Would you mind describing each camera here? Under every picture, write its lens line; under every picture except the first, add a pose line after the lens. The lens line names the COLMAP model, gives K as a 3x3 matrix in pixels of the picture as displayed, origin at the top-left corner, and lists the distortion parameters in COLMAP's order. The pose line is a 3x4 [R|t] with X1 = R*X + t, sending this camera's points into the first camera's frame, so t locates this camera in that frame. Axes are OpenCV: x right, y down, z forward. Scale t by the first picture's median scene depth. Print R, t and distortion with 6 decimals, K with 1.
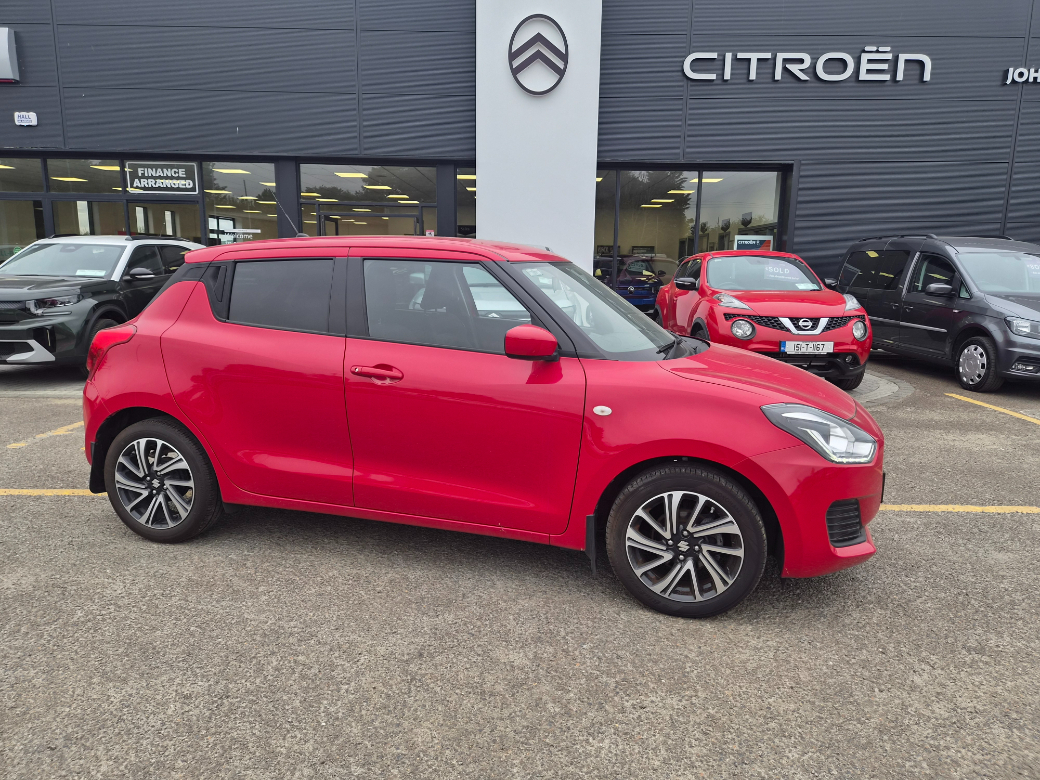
lens RADIAL K [[695.8, 0, 521.3], [0, 695.8, 375.5], [0, 0, 1]] dist [0.060074, -0.048199]
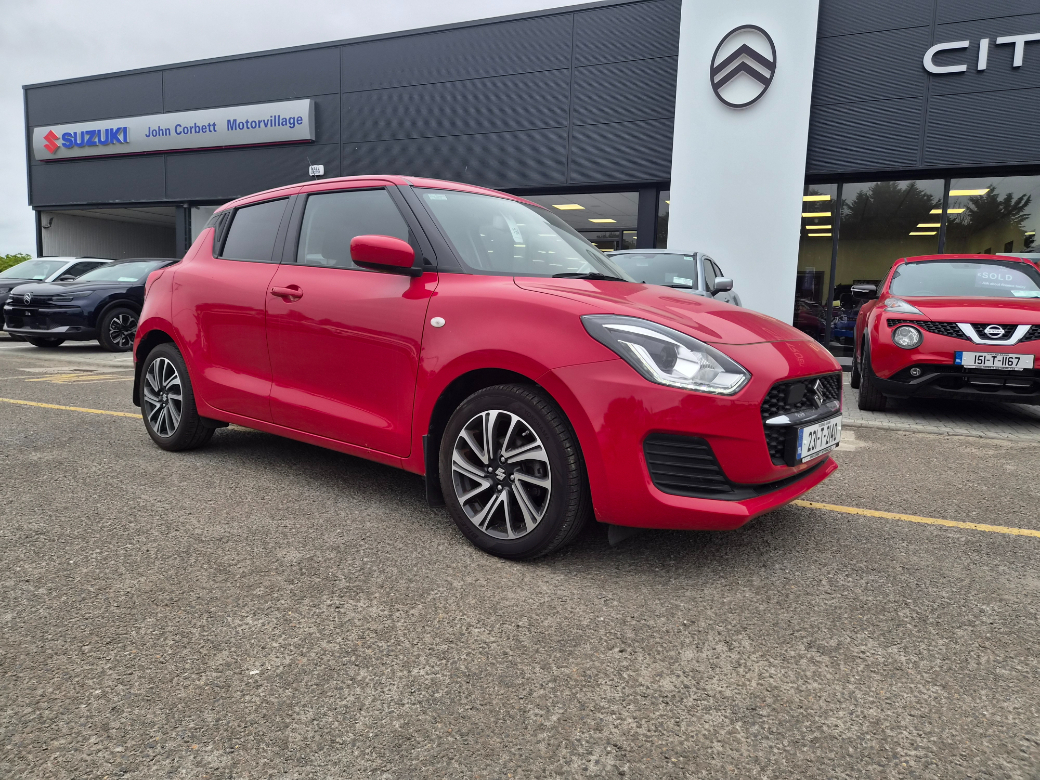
lens RADIAL K [[693.3, 0, 520.0], [0, 693.3, 372.4], [0, 0, 1]] dist [0.060196, -0.046413]
pose [[0.919980, 0.051806, -0.388527, 0.484449], [-0.081723, 0.994795, -0.060864, 0.137296], [0.383351, 0.087745, 0.919425, 0.155498]]
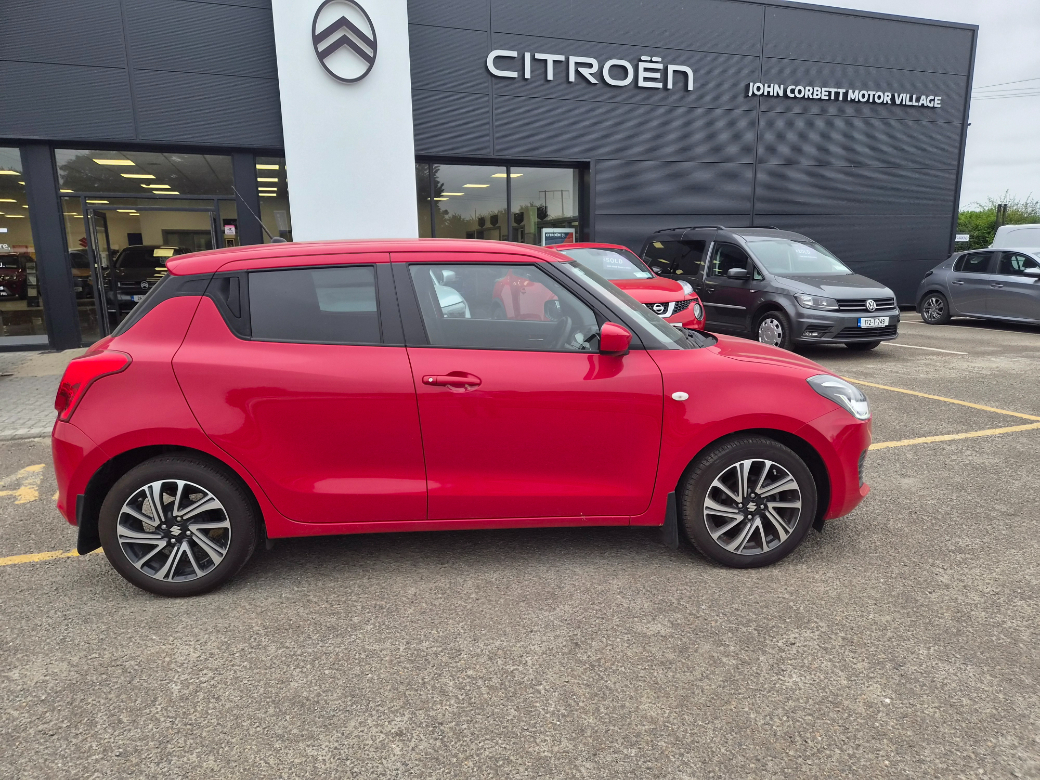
lens RADIAL K [[694.7, 0, 522.4], [0, 694.7, 392.3], [0, 0, 1]] dist [0.059905, -0.046152]
pose [[0.937938, -0.093858, 0.333862, -0.399284], [0.082431, 0.995427, 0.048266, -0.024174], [-0.336865, -0.017750, 0.941386, 0.041431]]
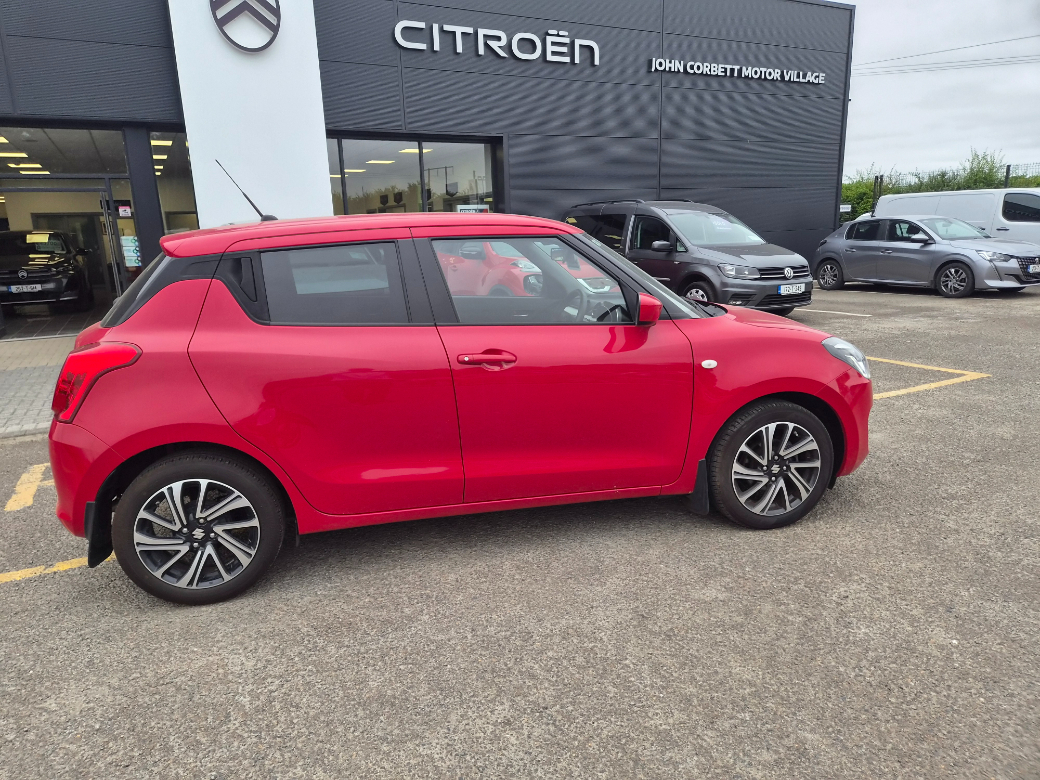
lens RADIAL K [[694.7, 0, 504.0], [0, 694.7, 386.8], [0, 0, 1]] dist [0.061898, -0.049170]
pose [[0.882578, -0.146390, 0.446795, -0.556453], [0.121772, 0.989039, 0.083510, -0.038294], [-0.454122, -0.019297, 0.890730, 0.131825]]
